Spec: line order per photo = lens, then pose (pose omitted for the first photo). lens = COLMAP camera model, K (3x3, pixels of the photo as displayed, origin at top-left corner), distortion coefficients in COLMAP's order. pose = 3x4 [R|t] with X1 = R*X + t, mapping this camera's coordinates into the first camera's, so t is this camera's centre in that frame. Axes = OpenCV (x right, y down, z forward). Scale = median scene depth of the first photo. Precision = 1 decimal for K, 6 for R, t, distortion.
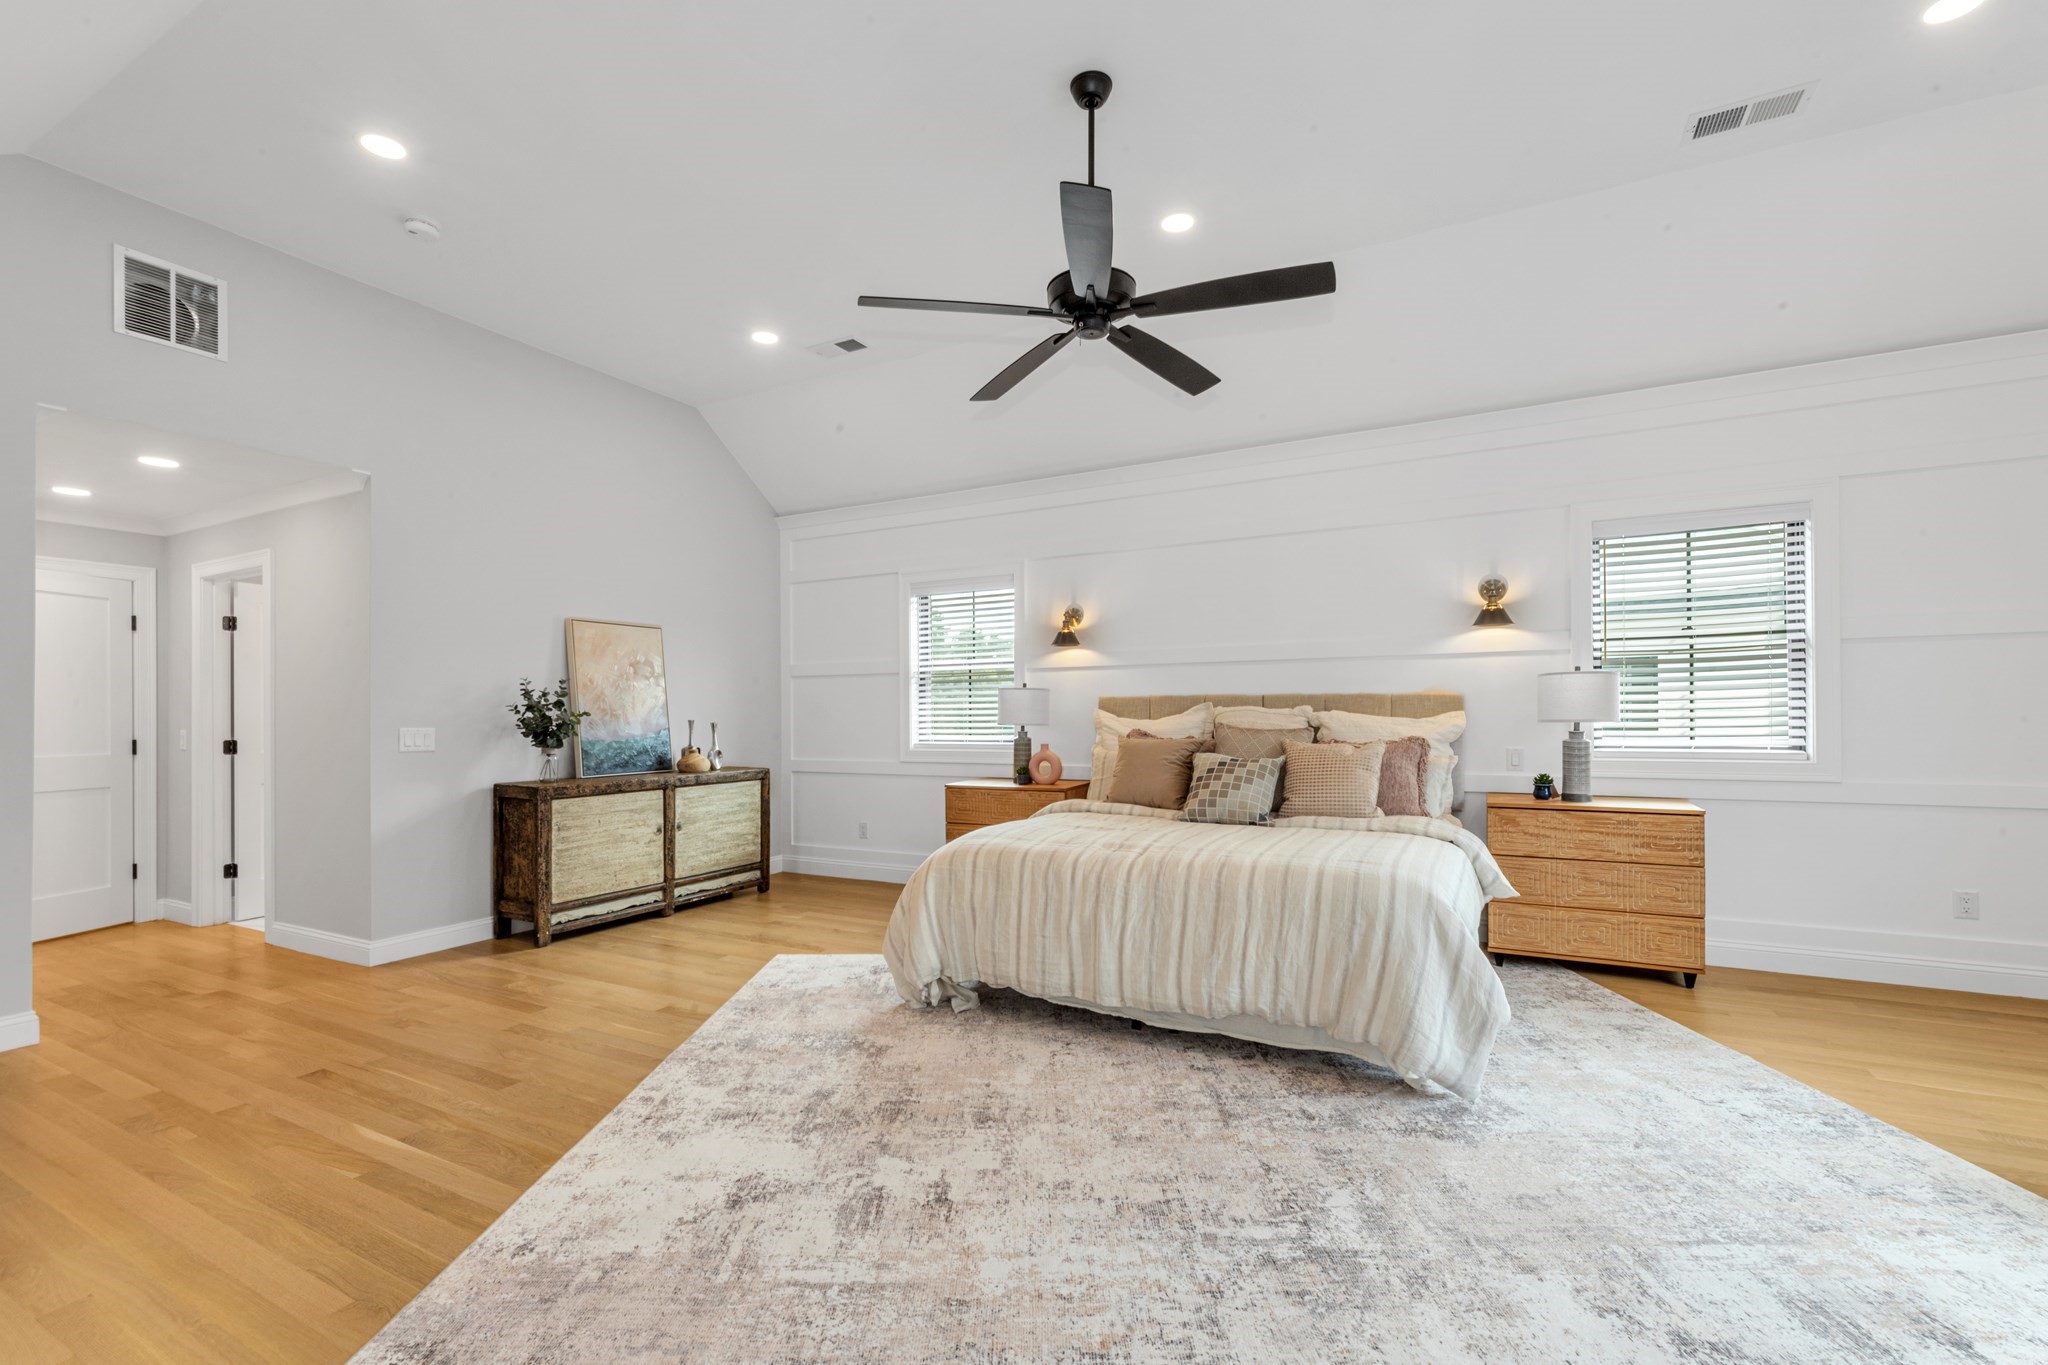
lens RADIAL K [[821.9, 0, 1031.3], [0, 821.9, 712.7], [0, 0, 1]] dist [0.000525, -0.000137]
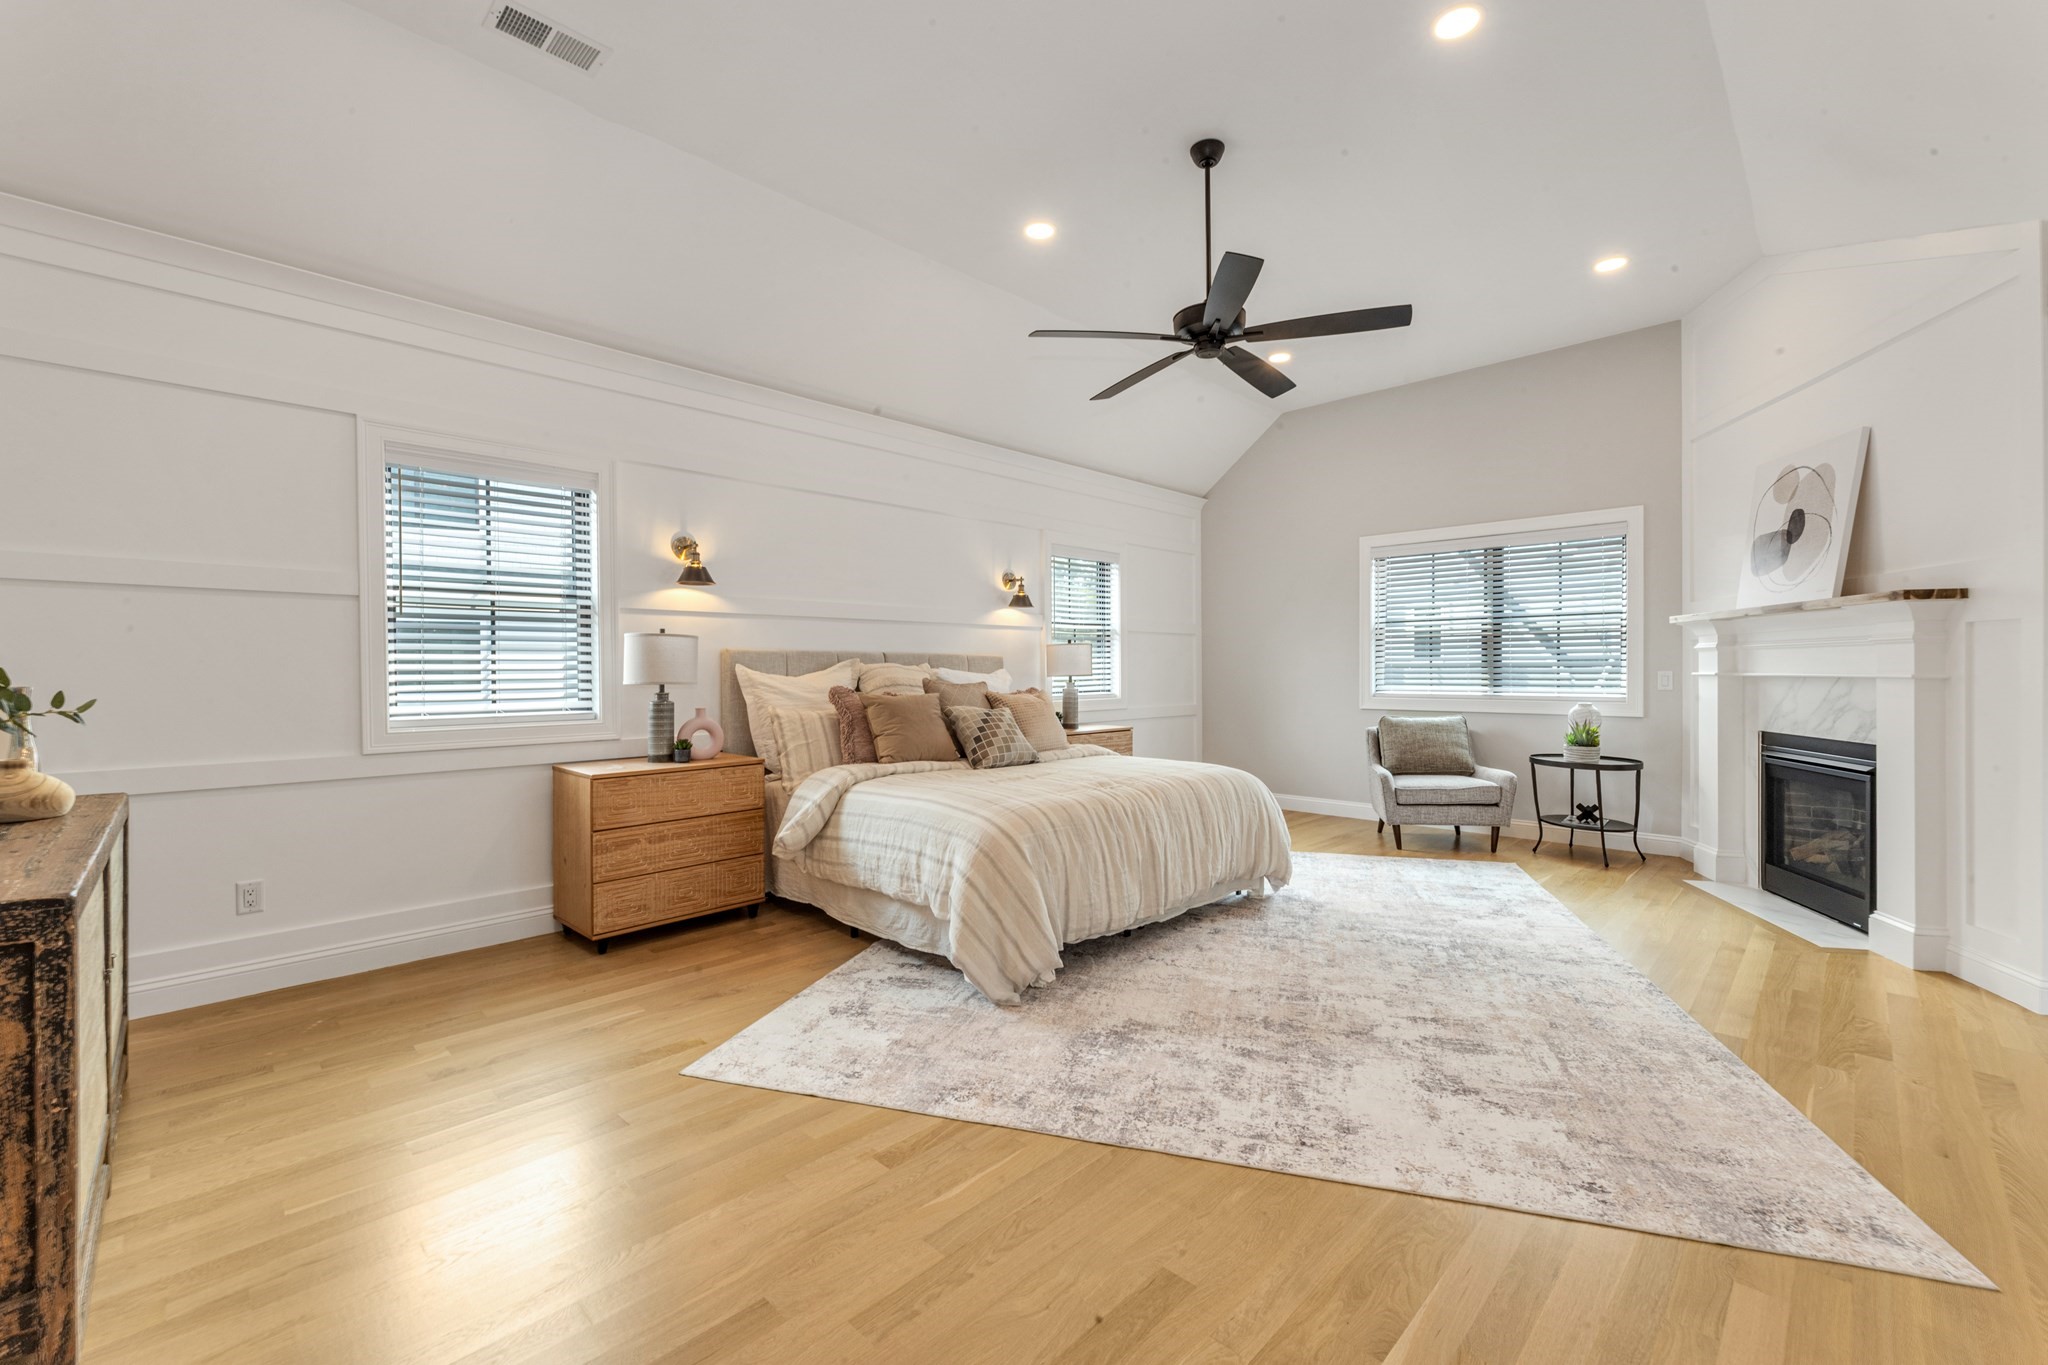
lens RADIAL K [[821.9, 0, 1016.1], [0, 821.9, 675.9], [0, 0, 1]] dist [0.000525, -0.000137]
pose [[0.334500, 0.001132, 0.942395, -1.281913], [0.002369, 0.999995, -0.002042, 0.020221], [-0.942393, 0.002916, 0.334496, 0.945130]]
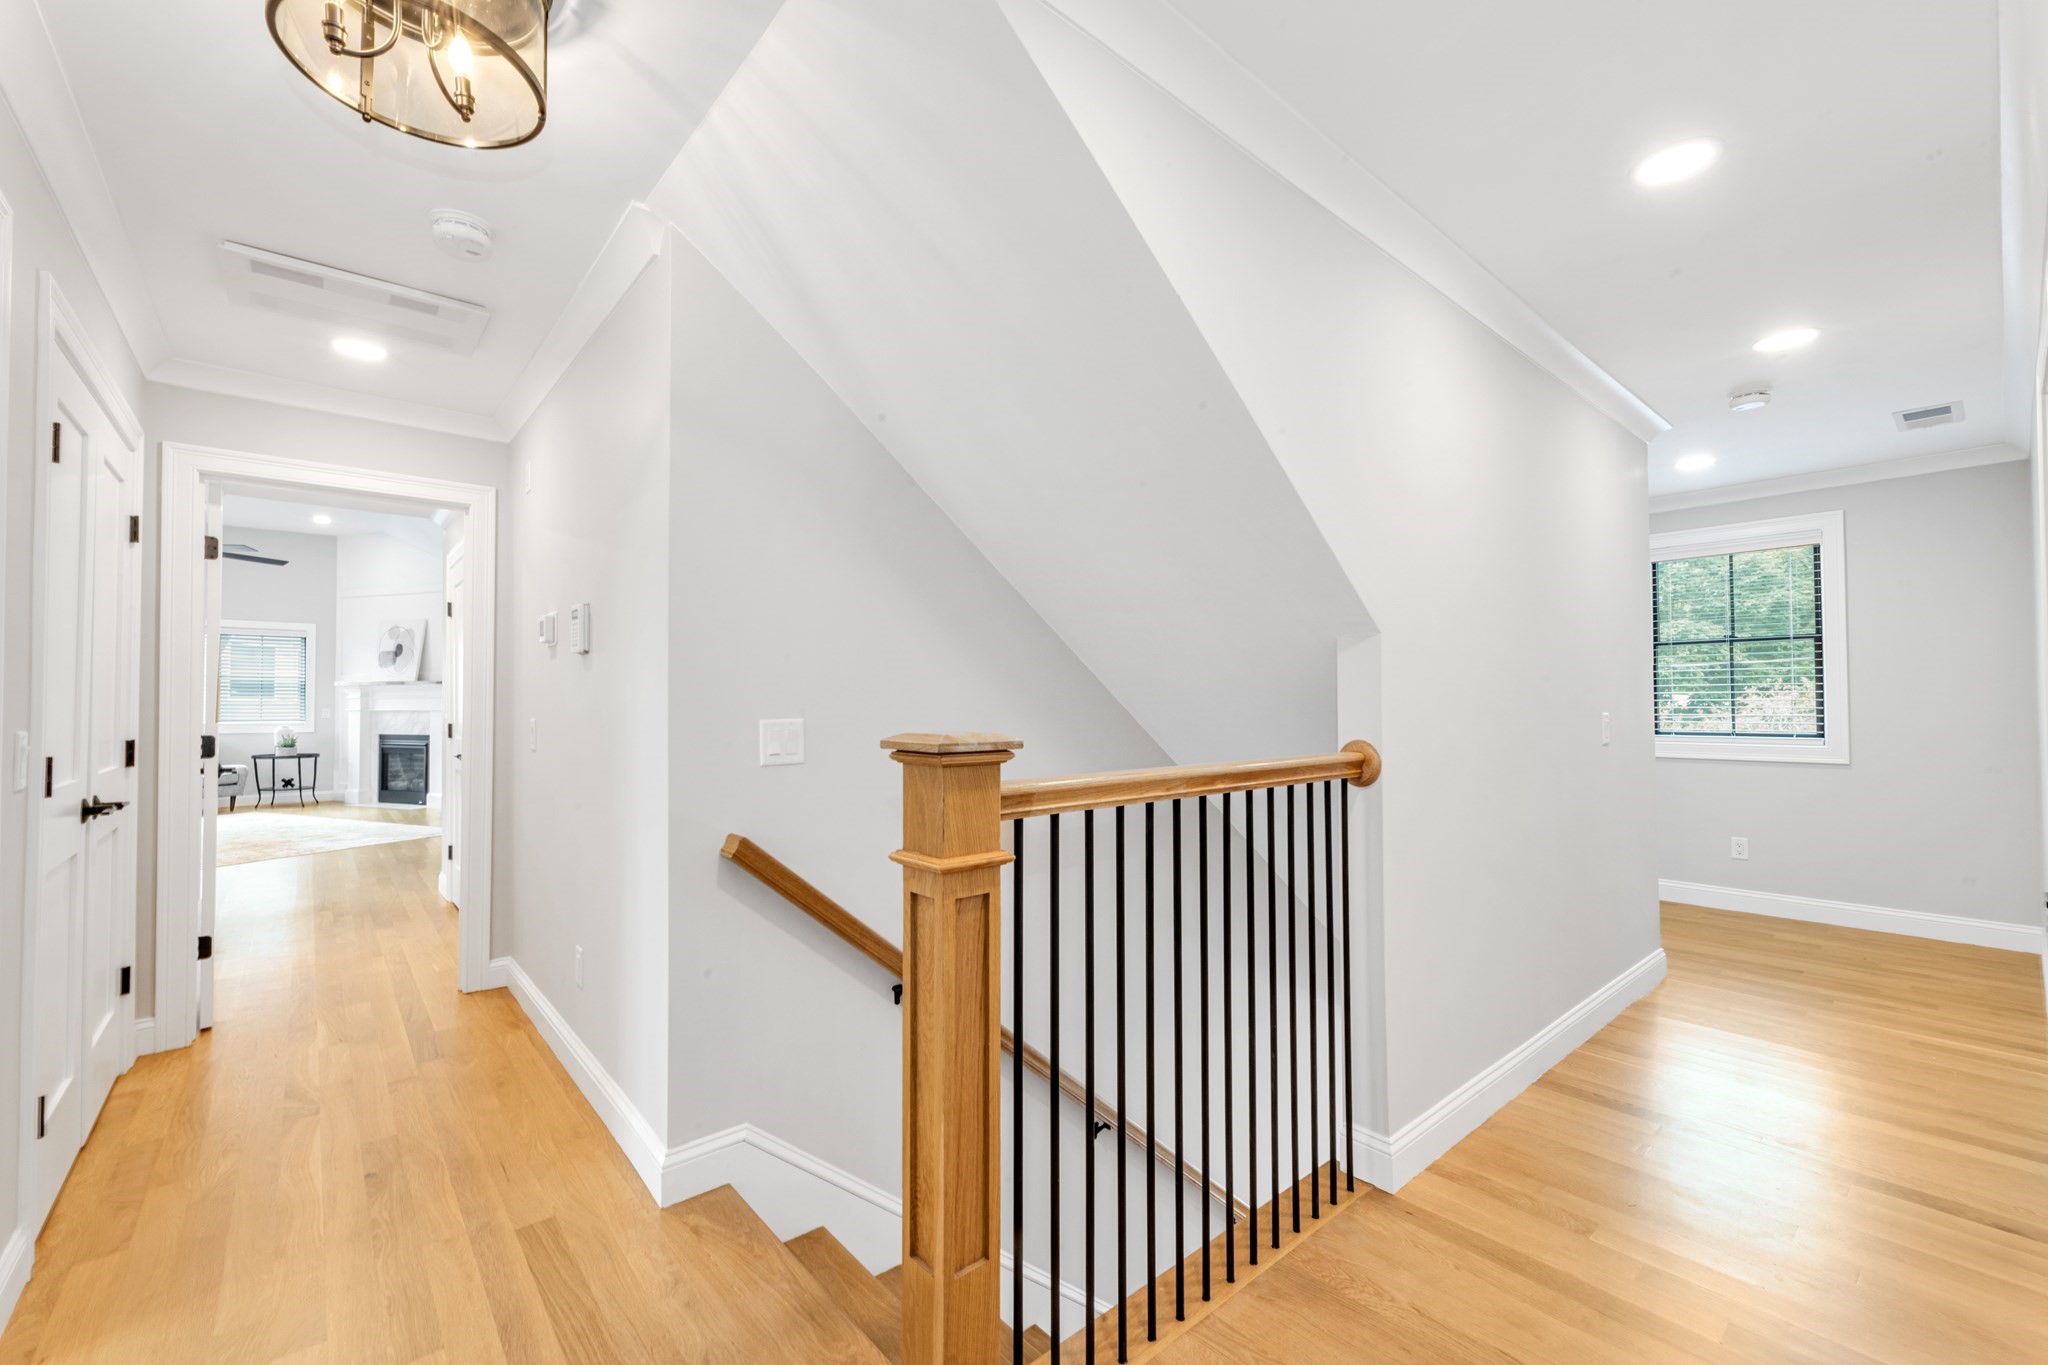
lens RADIAL K [[821.9, 0, 1021.2], [0, 821.9, 688.9], [0, 0, 1]] dist [0.000525, -0.000137]
pose [[-0.920240, 0.012051, 0.391168, -2.520323], [0.004508, 0.999786, -0.020196, 0.014963], [-0.391328, -0.016821, -0.920098, 1.791994]]
